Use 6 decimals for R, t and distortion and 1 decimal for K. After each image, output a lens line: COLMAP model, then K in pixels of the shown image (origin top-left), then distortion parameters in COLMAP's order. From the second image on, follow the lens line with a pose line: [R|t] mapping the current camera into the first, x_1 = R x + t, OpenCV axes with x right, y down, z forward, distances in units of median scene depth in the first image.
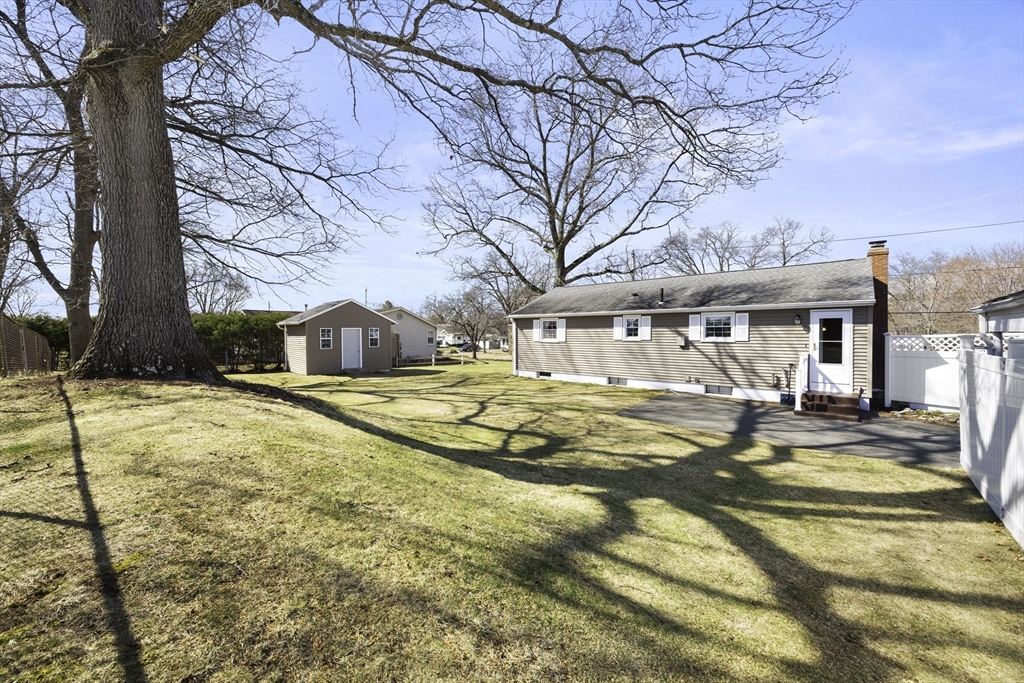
lens RADIAL K [[387.4, 0, 512.2], [0, 387.4, 338.8], [0, 0, 1]] dist [-0.000667, 0.000111]
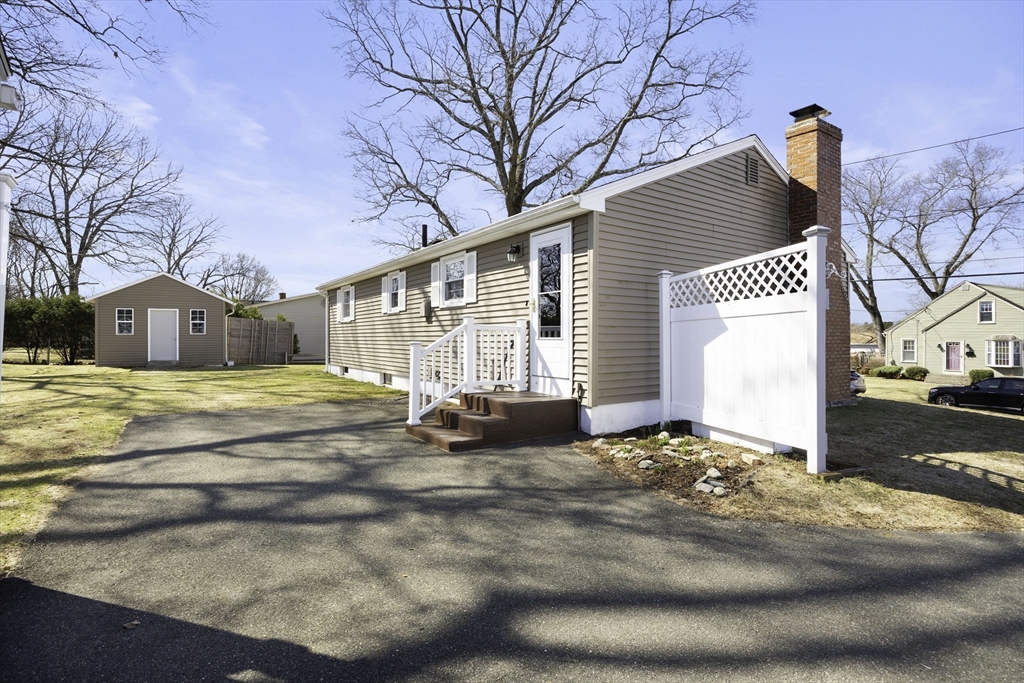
lens RADIAL K [[494.0, 0, 511.0], [0, 494.0, 339.4], [0, 0, 1]] dist [-0.011383, 0.000576]
pose [[0.972768, 0.003917, -0.231747, 0.670572], [-0.006443, 0.999928, -0.010145, 0.053225], [0.231691, 0.011361, 0.972723, 0.274802]]
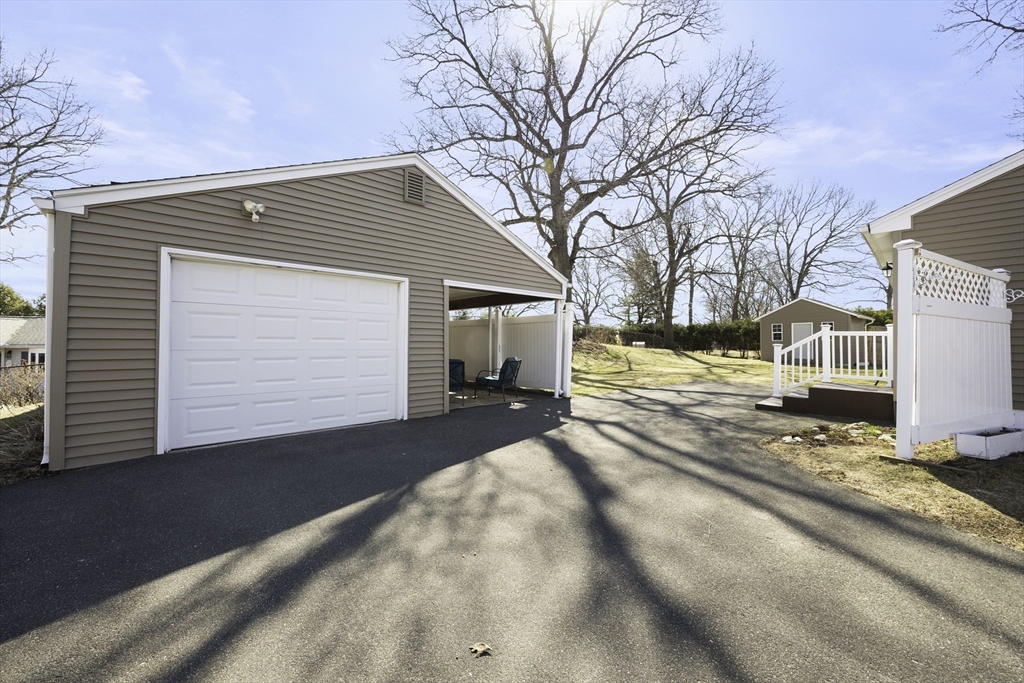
lens RADIAL K [[387.4, 0, 510.1], [0, 387.4, 339.8], [0, 0, 1]] dist [-0.000667, 0.000111]
pose [[-0.079678, -0.002945, -0.996816, 1.022375], [-0.022151, 0.999754, -0.001183, 0.054622], [0.996574, 0.021987, -0.079724, 0.349582]]
